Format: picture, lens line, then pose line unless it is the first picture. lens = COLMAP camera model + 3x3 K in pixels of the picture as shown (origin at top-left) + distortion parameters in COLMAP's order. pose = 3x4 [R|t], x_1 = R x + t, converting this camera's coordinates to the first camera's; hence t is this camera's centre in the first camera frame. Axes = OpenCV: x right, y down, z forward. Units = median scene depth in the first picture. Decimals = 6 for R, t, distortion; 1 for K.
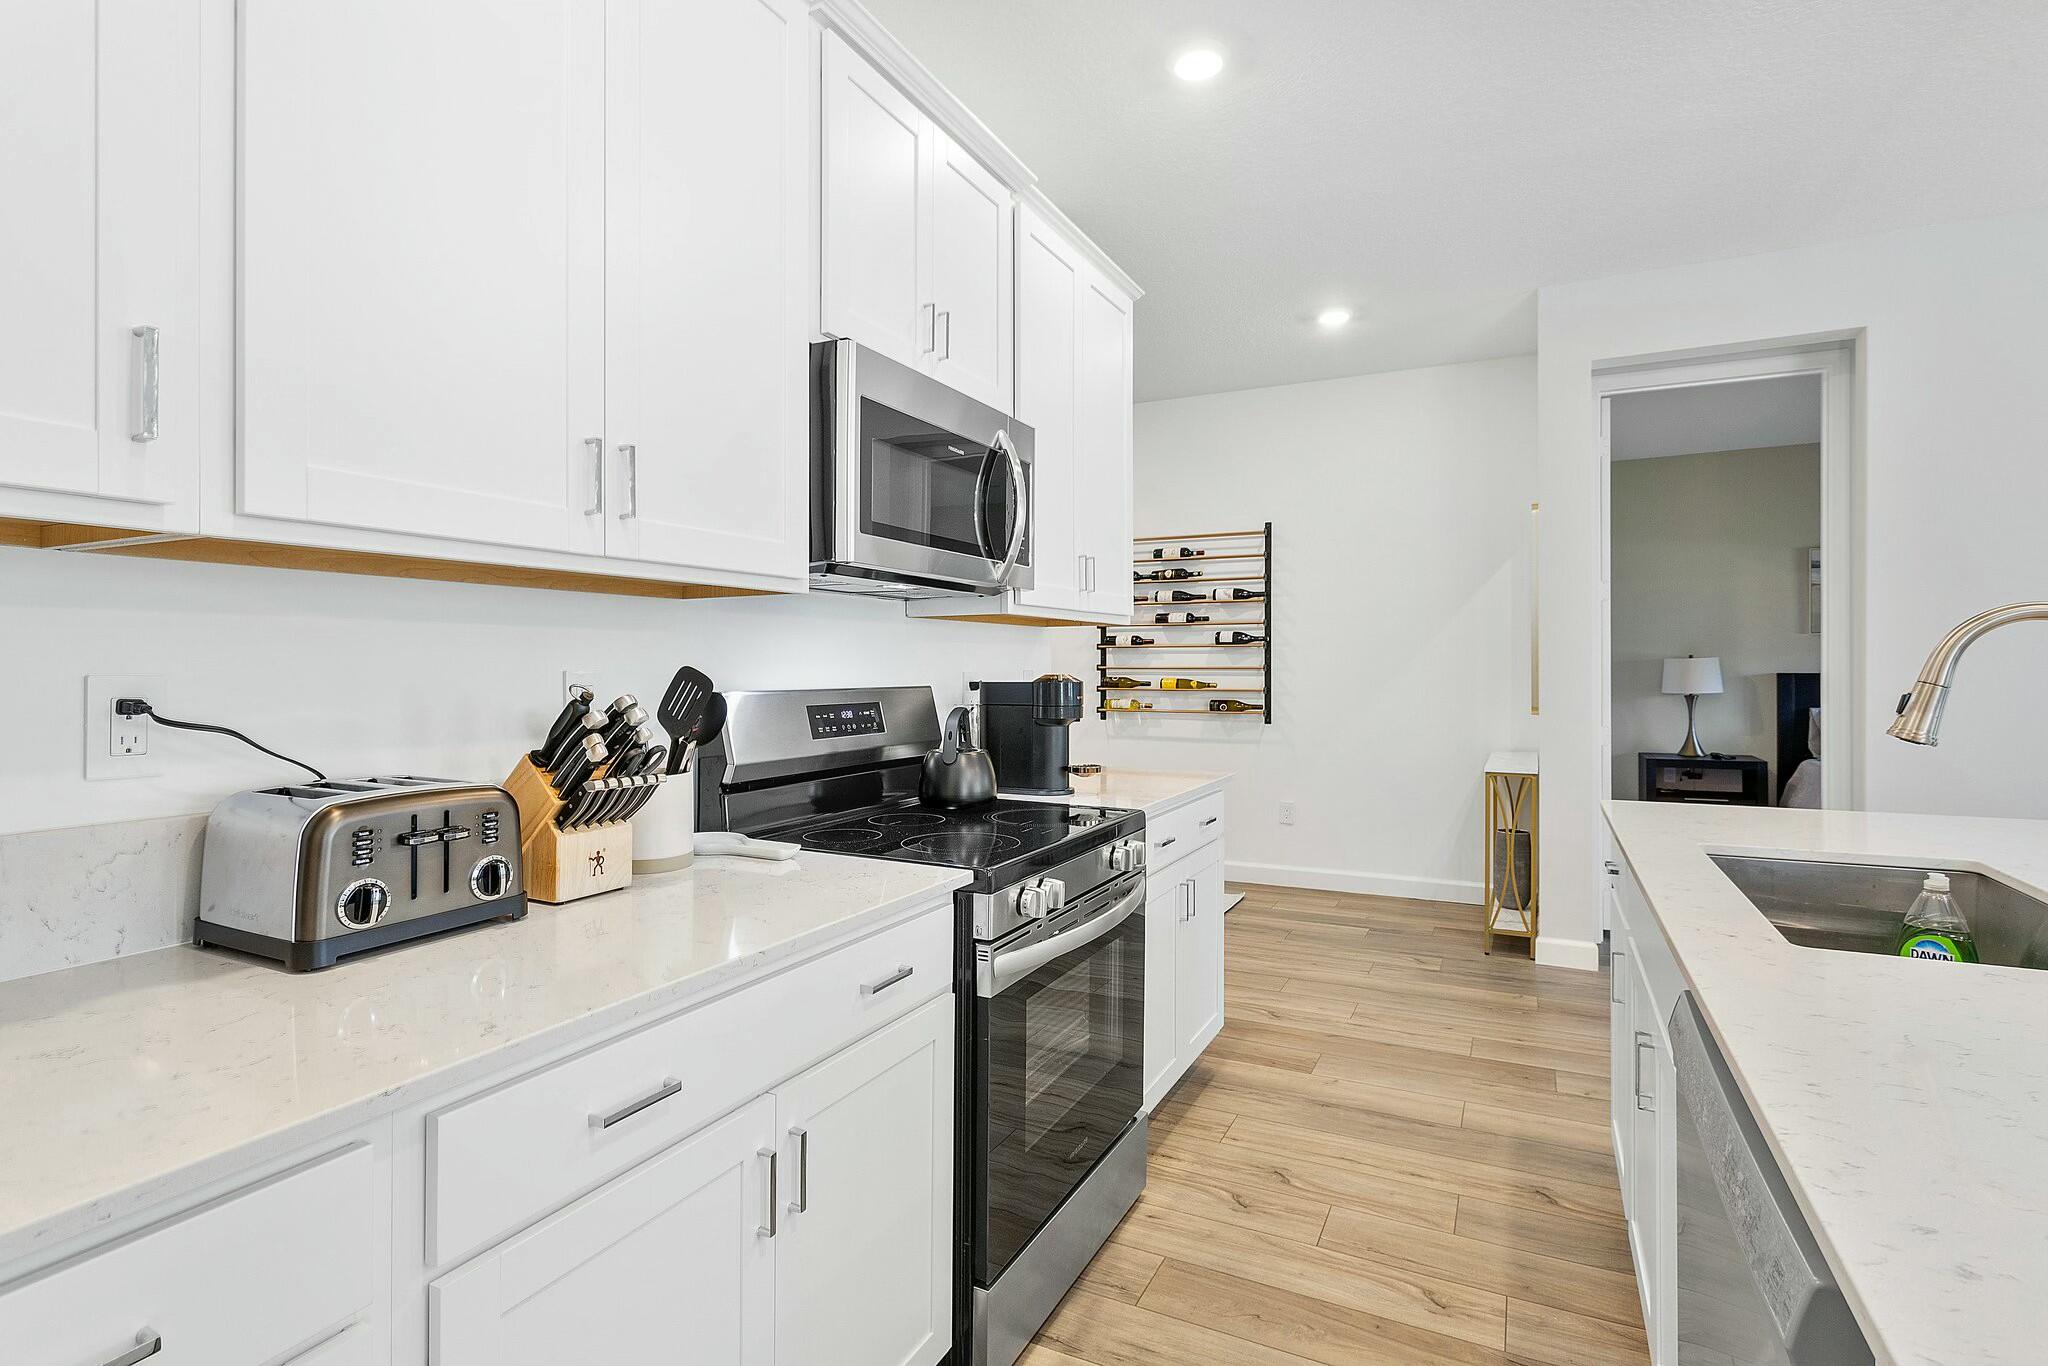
lens RADIAL K [[984.3, 0, 1032.8], [0, 984.3, 672.5], [0, 0, 1]] dist [-0.000232, 0.002023]
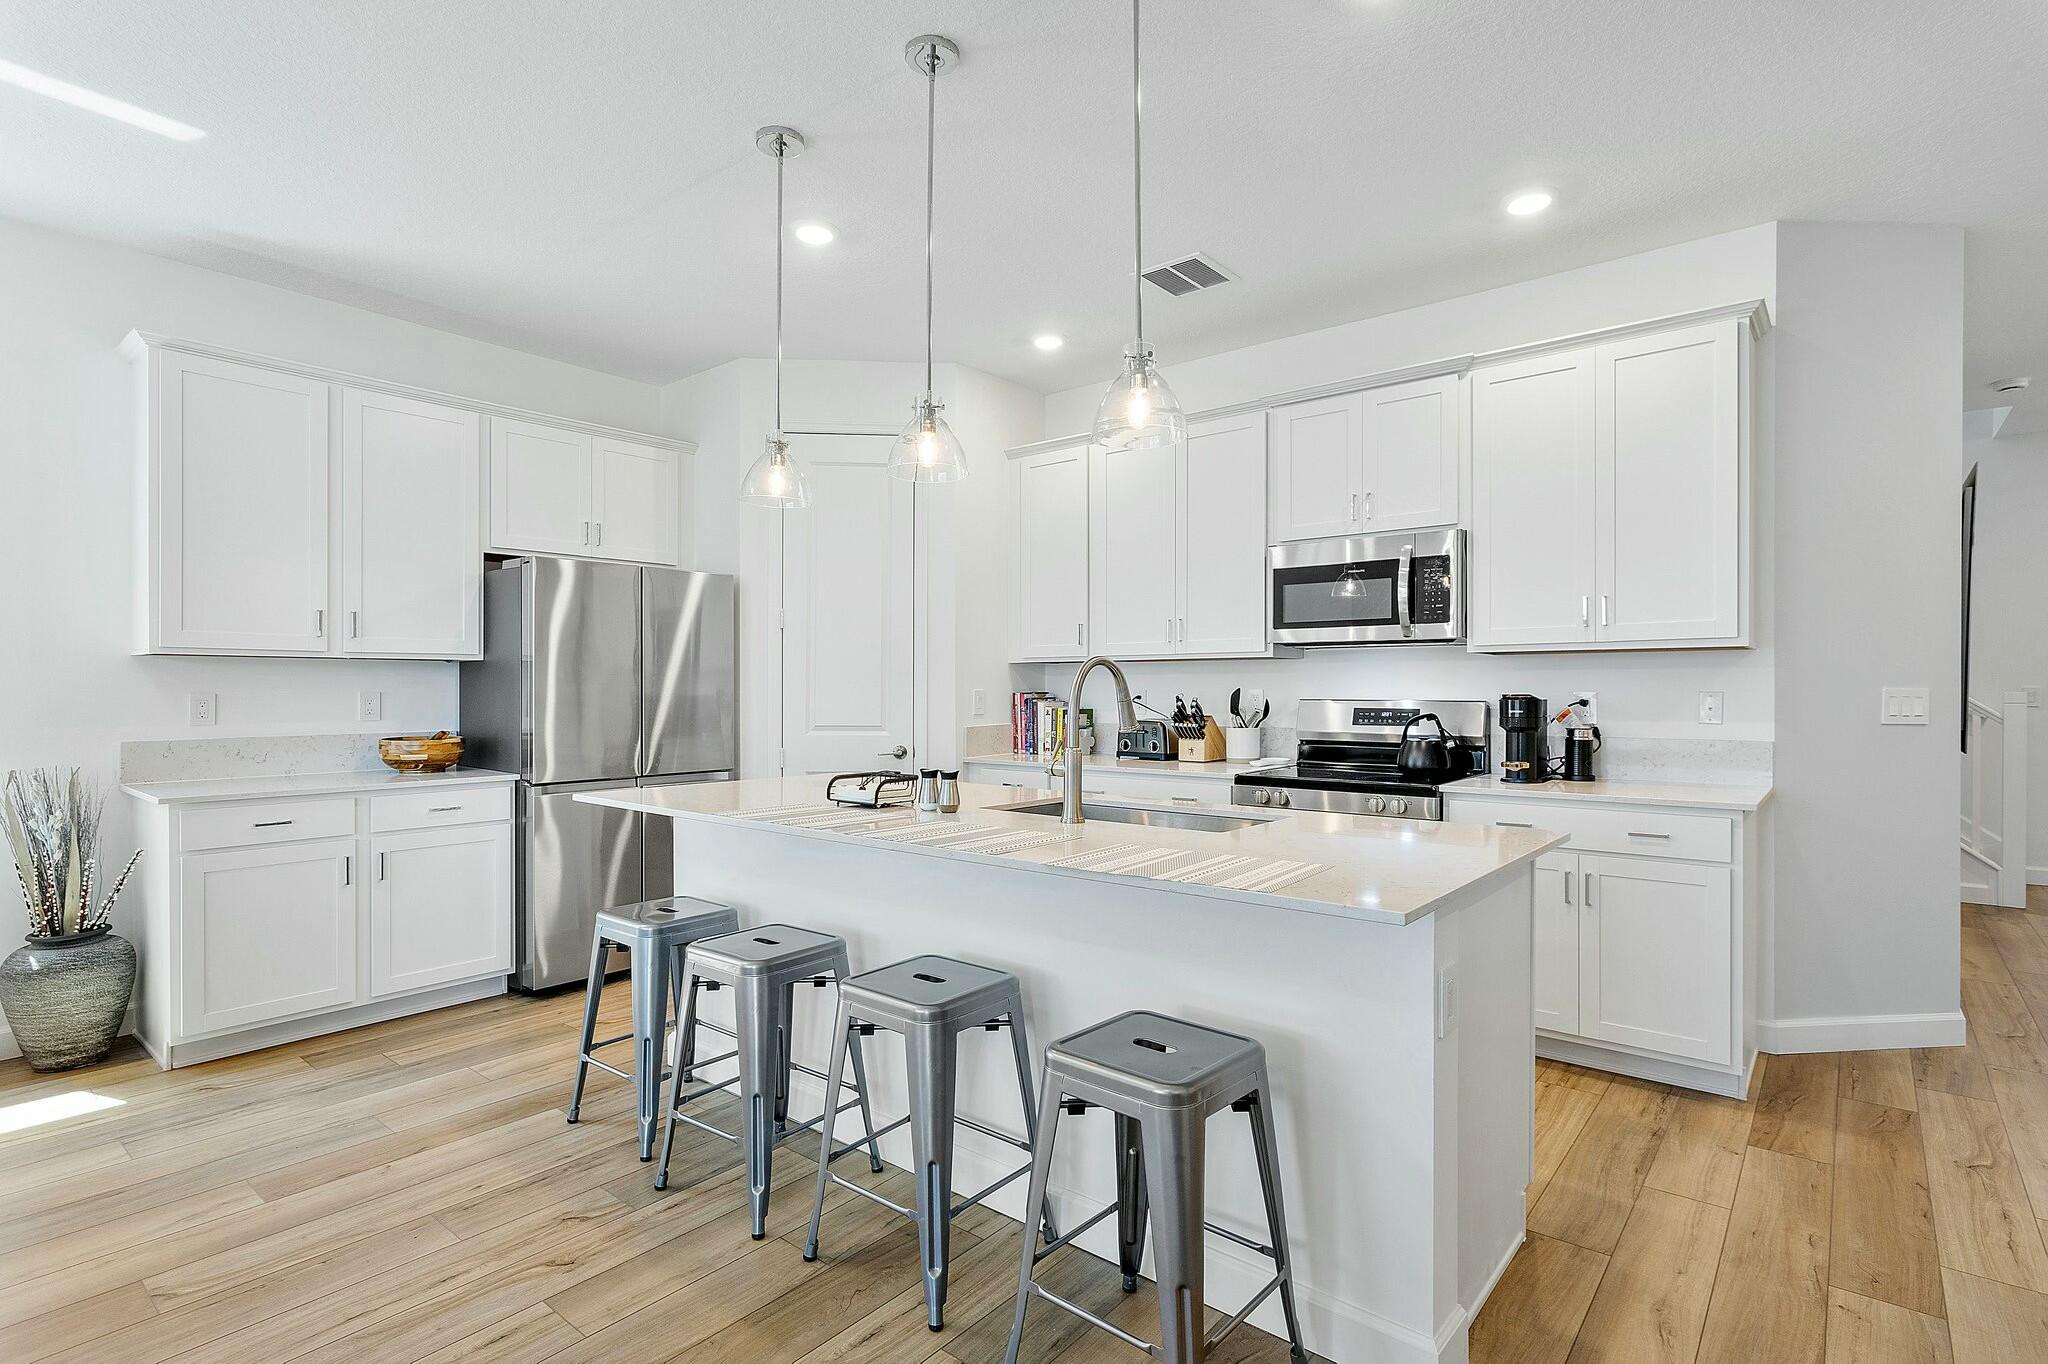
lens RADIAL K [[984.3, 0, 1003.1], [0, 984.3, 698.6], [0, 0, 1]] dist [-0.000232, 0.002023]
pose [[-0.255612, 0.009708, -0.966731, 2.034939], [-0.000593, 0.999948, 0.010198, -0.005392], [0.966779, 0.003180, -0.255593, 0.898692]]
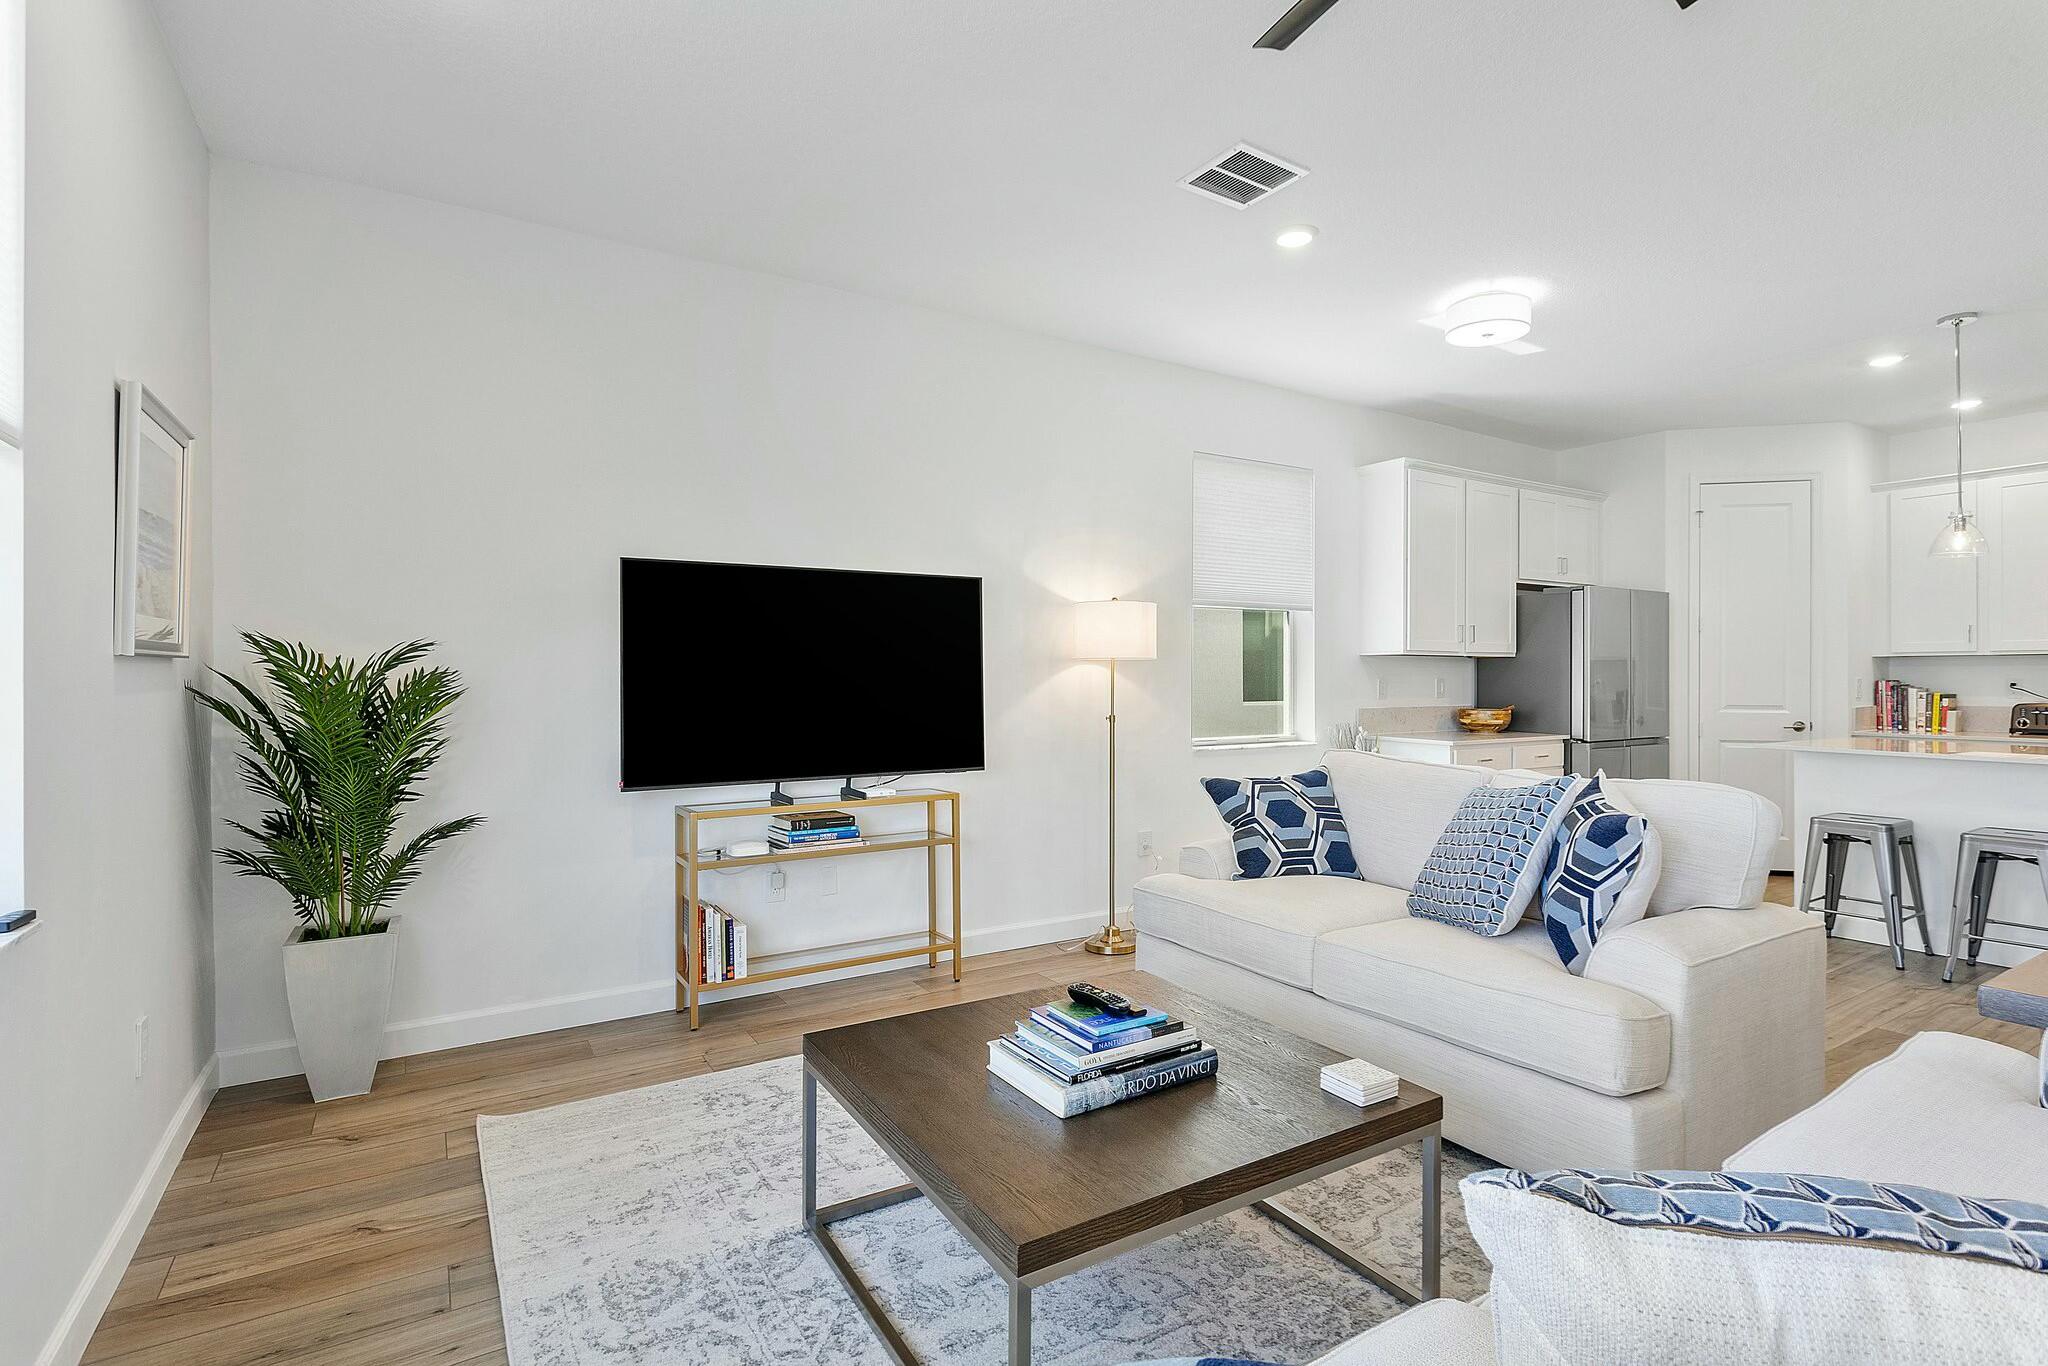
lens RADIAL K [[984.3, 0, 1039.9], [0, 984.3, 675.7], [0, 0, 1]] dist [-0.000232, 0.002023]
pose [[-0.525029, -0.000978, -0.851084, 3.754804], [-0.003272, 0.999994, 0.000870, -0.003550], [0.851078, 0.003241, -0.525030, -0.431072]]
